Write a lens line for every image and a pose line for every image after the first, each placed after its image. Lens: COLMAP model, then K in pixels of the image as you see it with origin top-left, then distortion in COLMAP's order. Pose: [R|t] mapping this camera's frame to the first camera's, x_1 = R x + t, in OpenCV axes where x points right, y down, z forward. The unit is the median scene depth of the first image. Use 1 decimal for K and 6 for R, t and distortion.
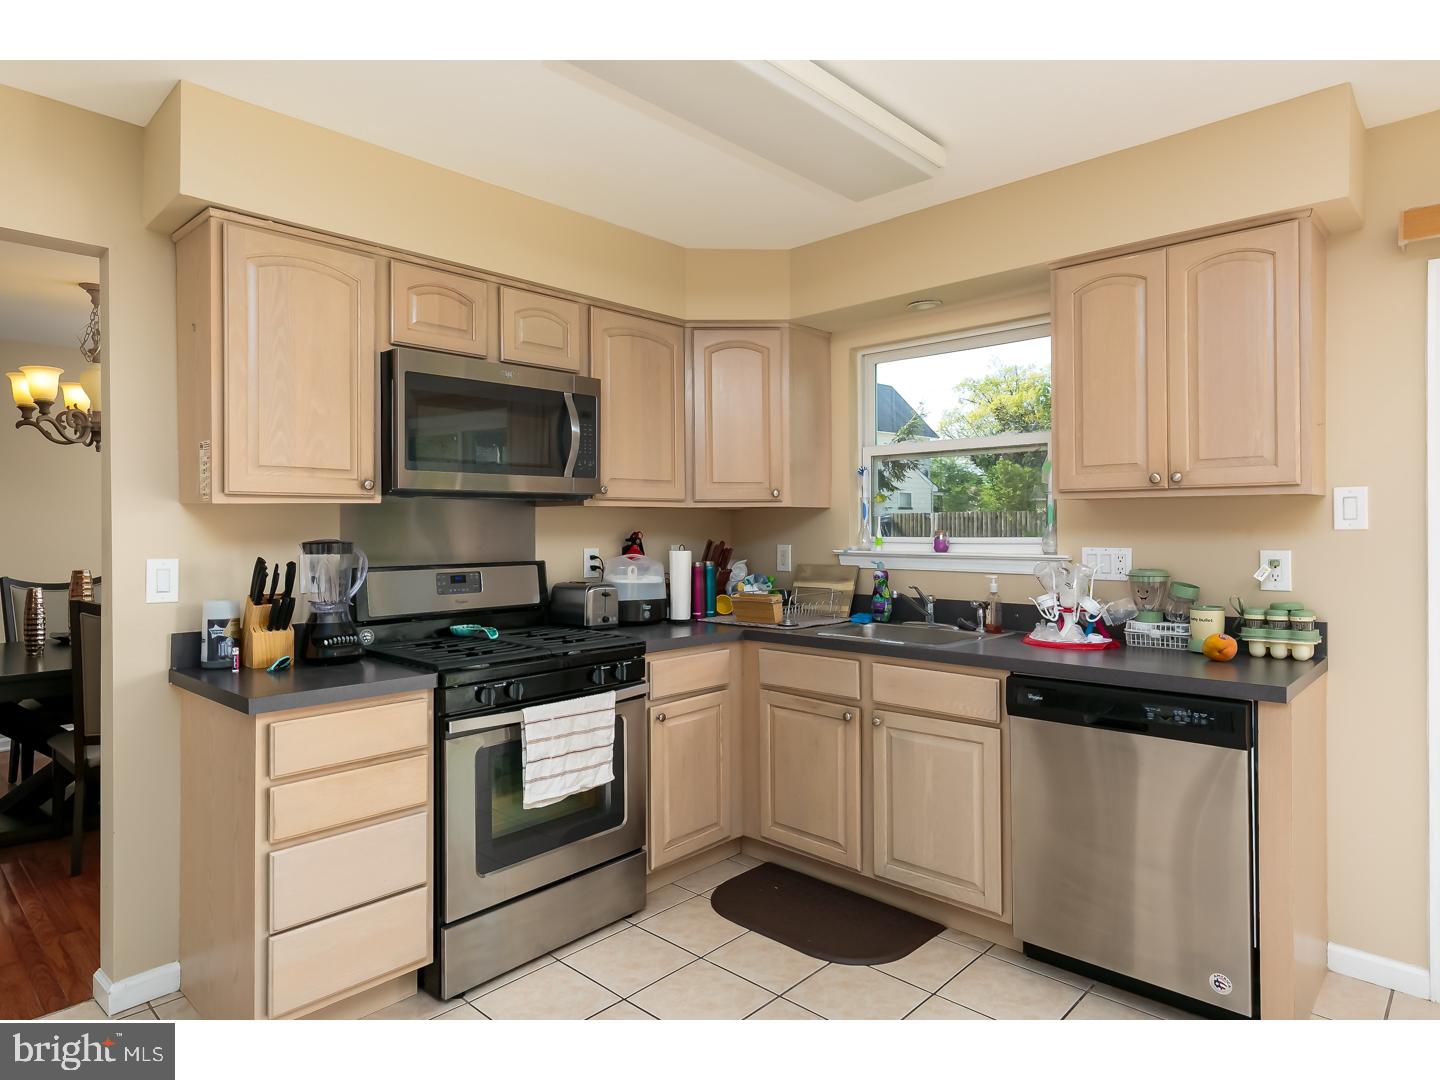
lens RADIAL K [[824.5, 0, 711.2], [0, 824.5, 527.8], [0, 0, 1]] dist [0.002498, -0.000130]
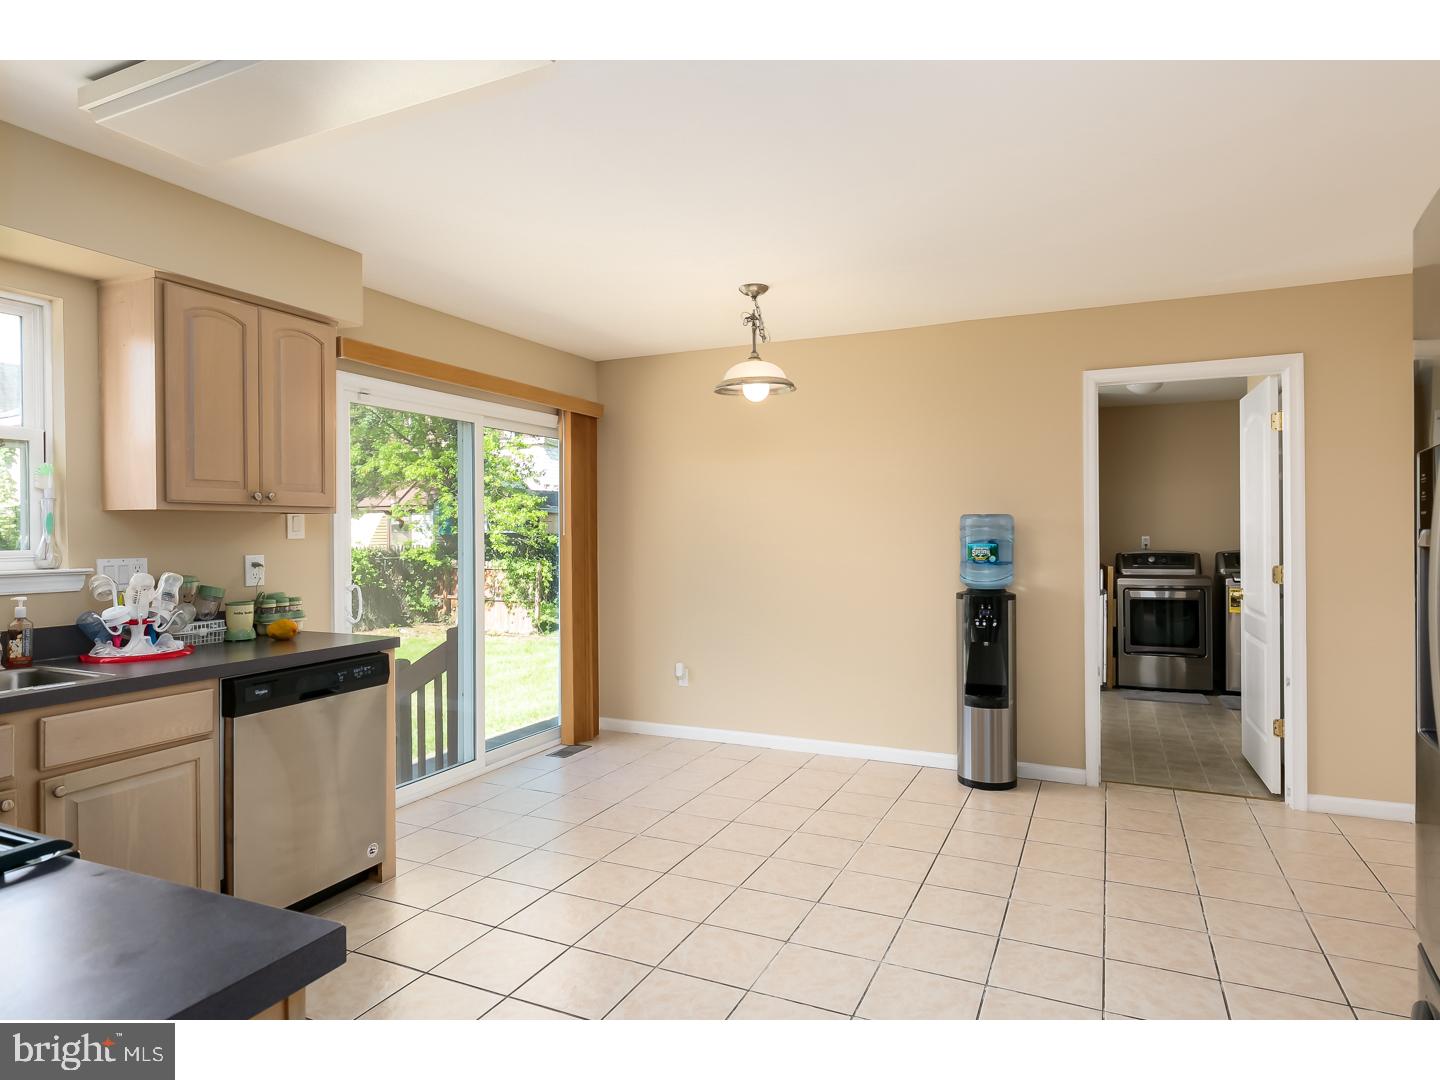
lens RADIAL K [[824.5, 0, 711.2], [0, 824.5, 527.8], [0, 0, 1]] dist [0.002498, -0.000130]
pose [[-0.308735, 0.012130, 0.951071, -0.718969], [0.009776, 0.999906, -0.009579, 0.003830], [-0.951098, 0.006340, -0.308825, 0.661890]]
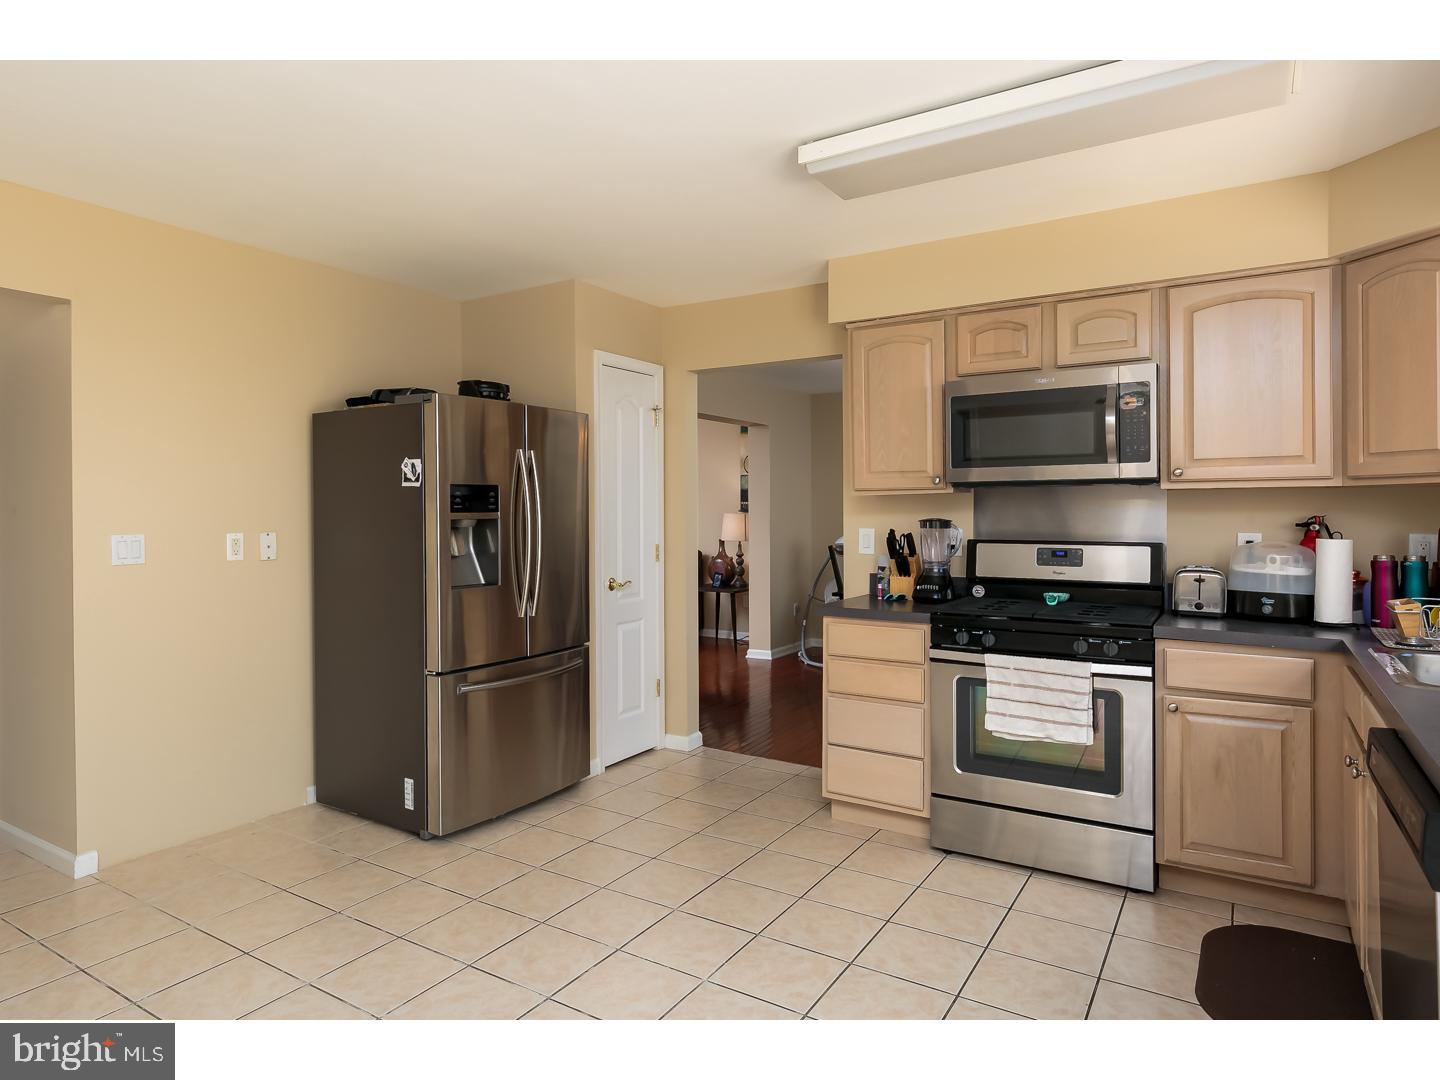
lens RADIAL K [[858.8, 0, 701.1], [0, 858.8, 516.6], [0, 0, 1]] dist [-0.000735, -0.000493]
pose [[0.192354, 0.009458, -0.981280, 0.844078], [-0.000110, 0.999954, 0.009617, -0.003252], [0.981326, -0.001742, 0.192346, 0.273182]]
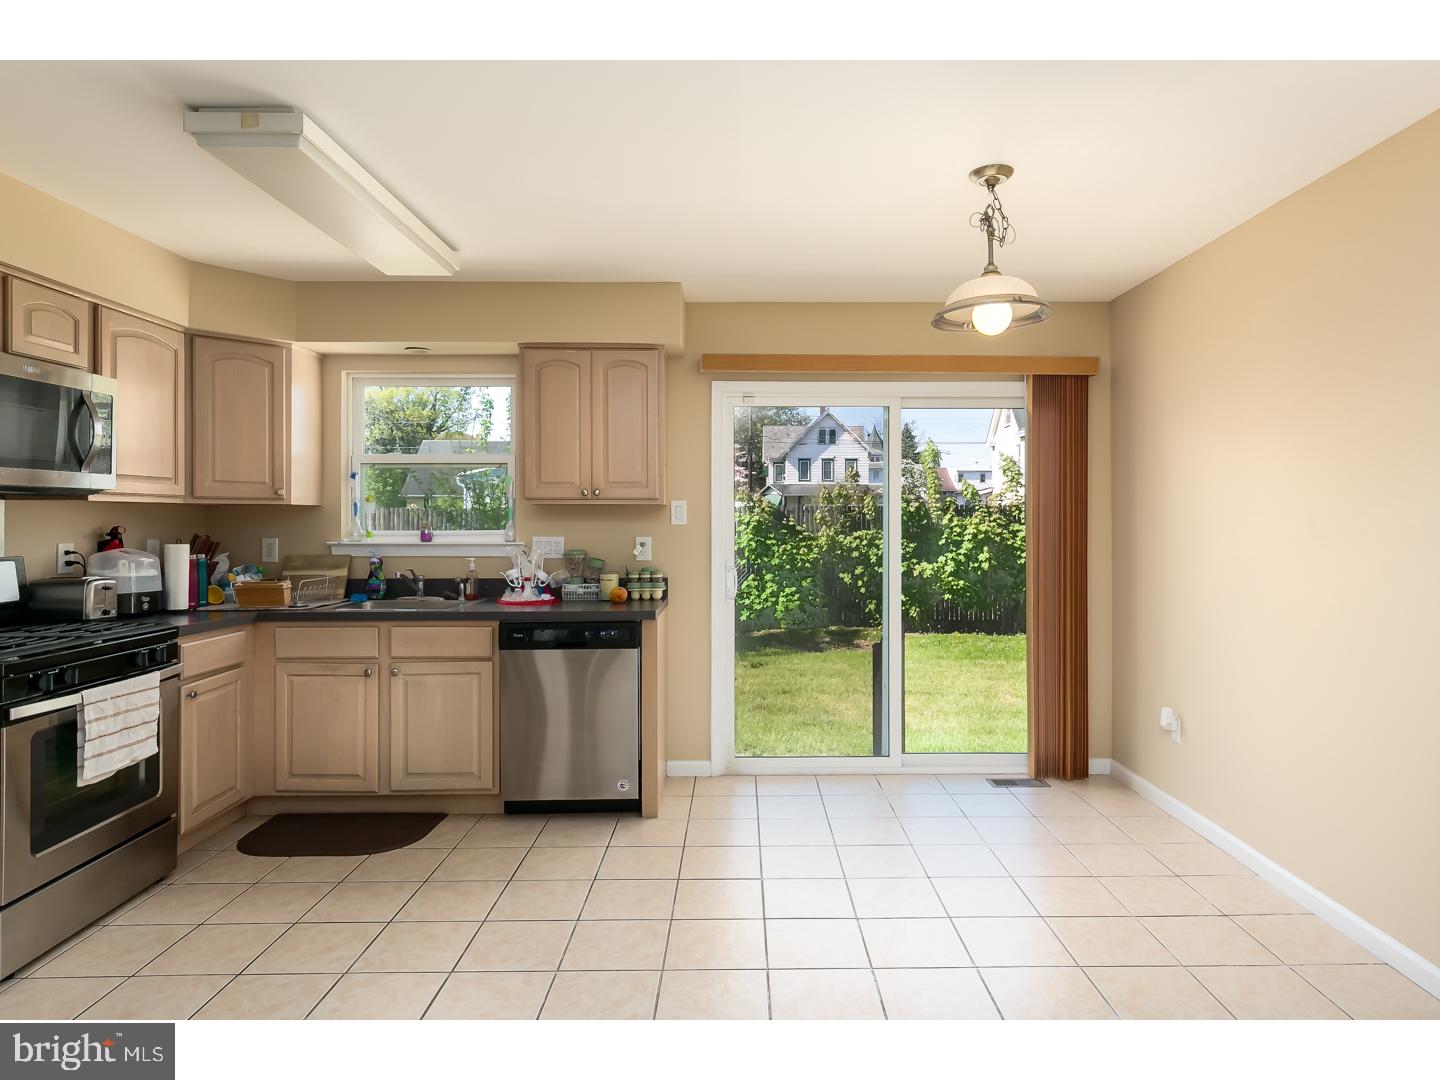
lens RADIAL K [[808.7, 0, 741.4], [0, 808.7, 517.0], [0, 0, 1]] dist [0.003298, 0.000762]
pose [[0.719123, 0.007341, 0.694844, -0.297050], [-0.001658, 0.999959, -0.008849, 0.001010], [-0.694881, 0.005211, 0.719106, -0.303298]]
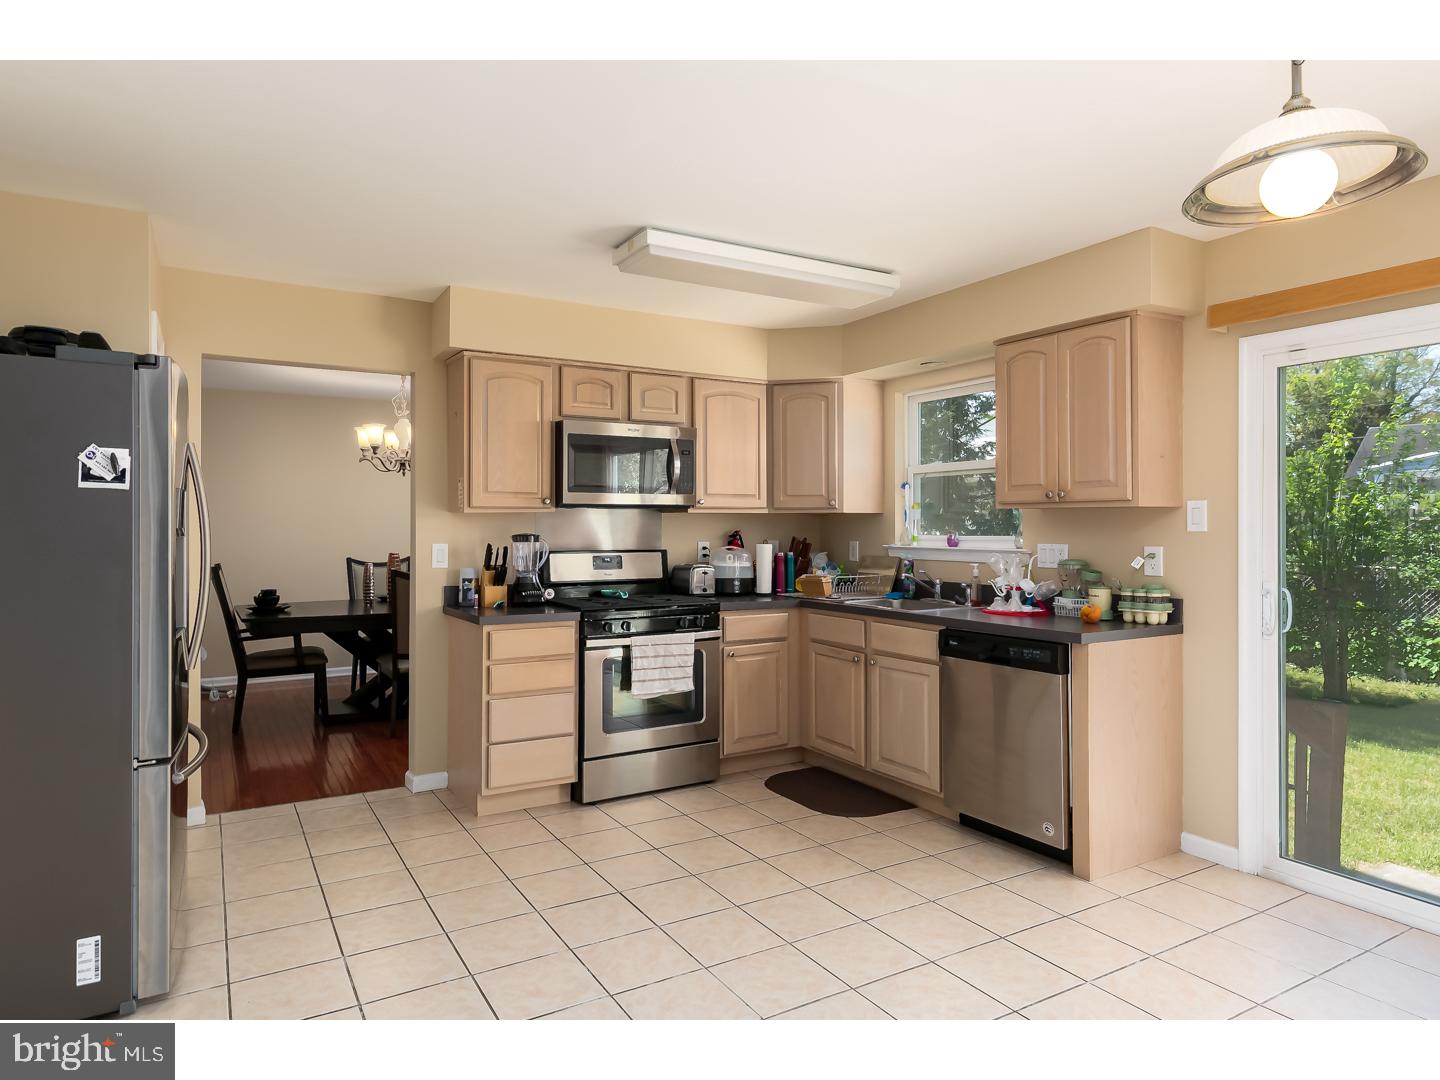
lens RADIAL K [[841.6, 0, 718.9], [0, 841.6, 526.8], [0, 0, 1]] dist [0.003216, 0.000598]
pose [[0.964387, 0.004531, -0.264458, 0.331631], [-0.004670, 0.999989, 0.000102, -0.001739], [0.264456, 0.001136, 0.964397, -0.497102]]
